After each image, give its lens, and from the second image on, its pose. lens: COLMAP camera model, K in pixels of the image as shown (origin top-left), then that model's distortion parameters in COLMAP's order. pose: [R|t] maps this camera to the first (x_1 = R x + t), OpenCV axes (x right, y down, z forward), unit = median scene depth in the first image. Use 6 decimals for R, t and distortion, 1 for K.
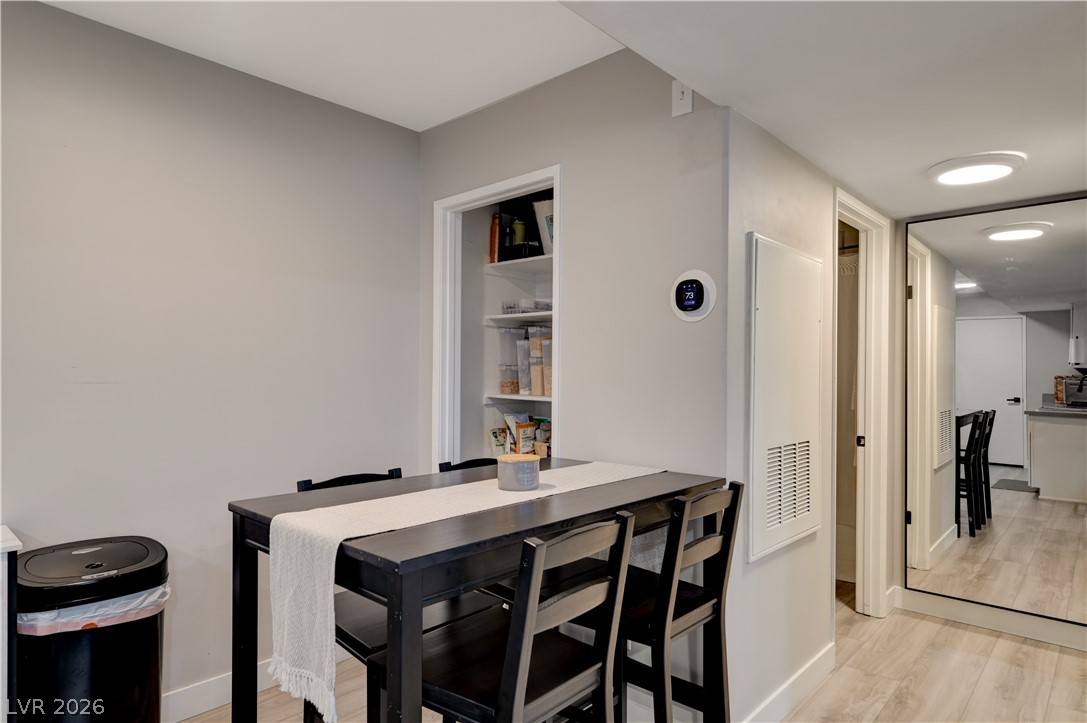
lens RADIAL K [[623.0, 0, 543.4], [0, 623.0, 368.1], [0, 0, 1]] dist [0.008059, 0.001195]
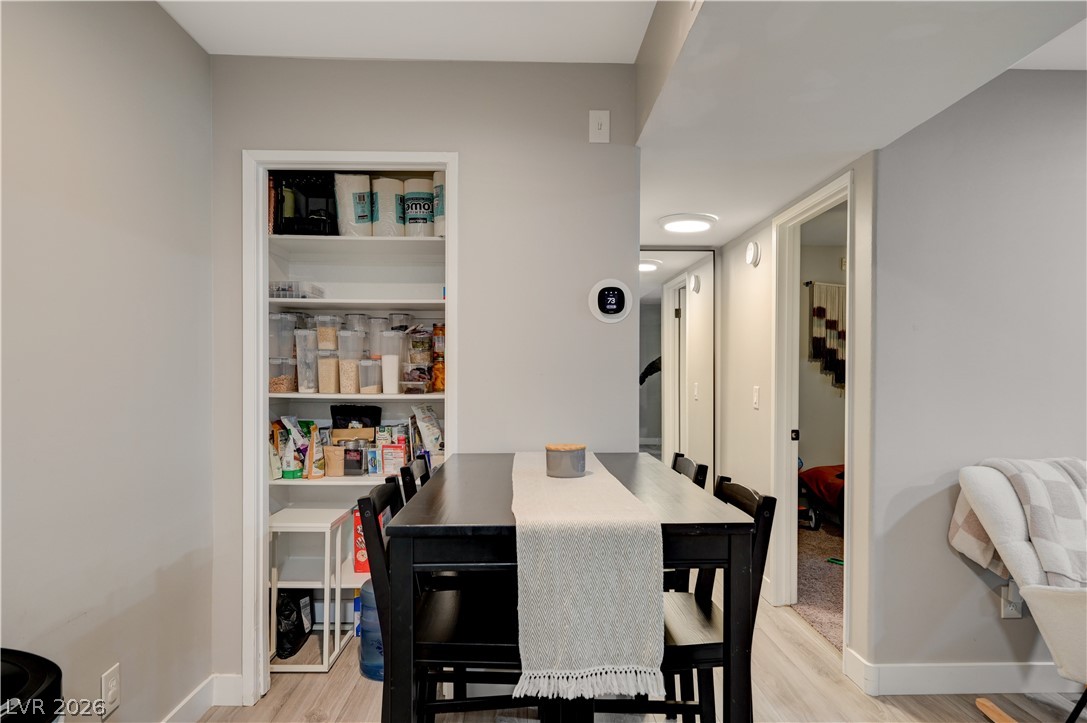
lens RADIAL K [[660.6, 0, 554.4], [0, 660.6, 379.0], [0, 0, 1]] dist [-0.001684, -0.003220]
pose [[0.707463, -0.014346, 0.706605, -0.446263], [-0.002090, 0.999747, 0.022390, 0.002383], [-0.706748, -0.017317, 0.707254, 0.115909]]
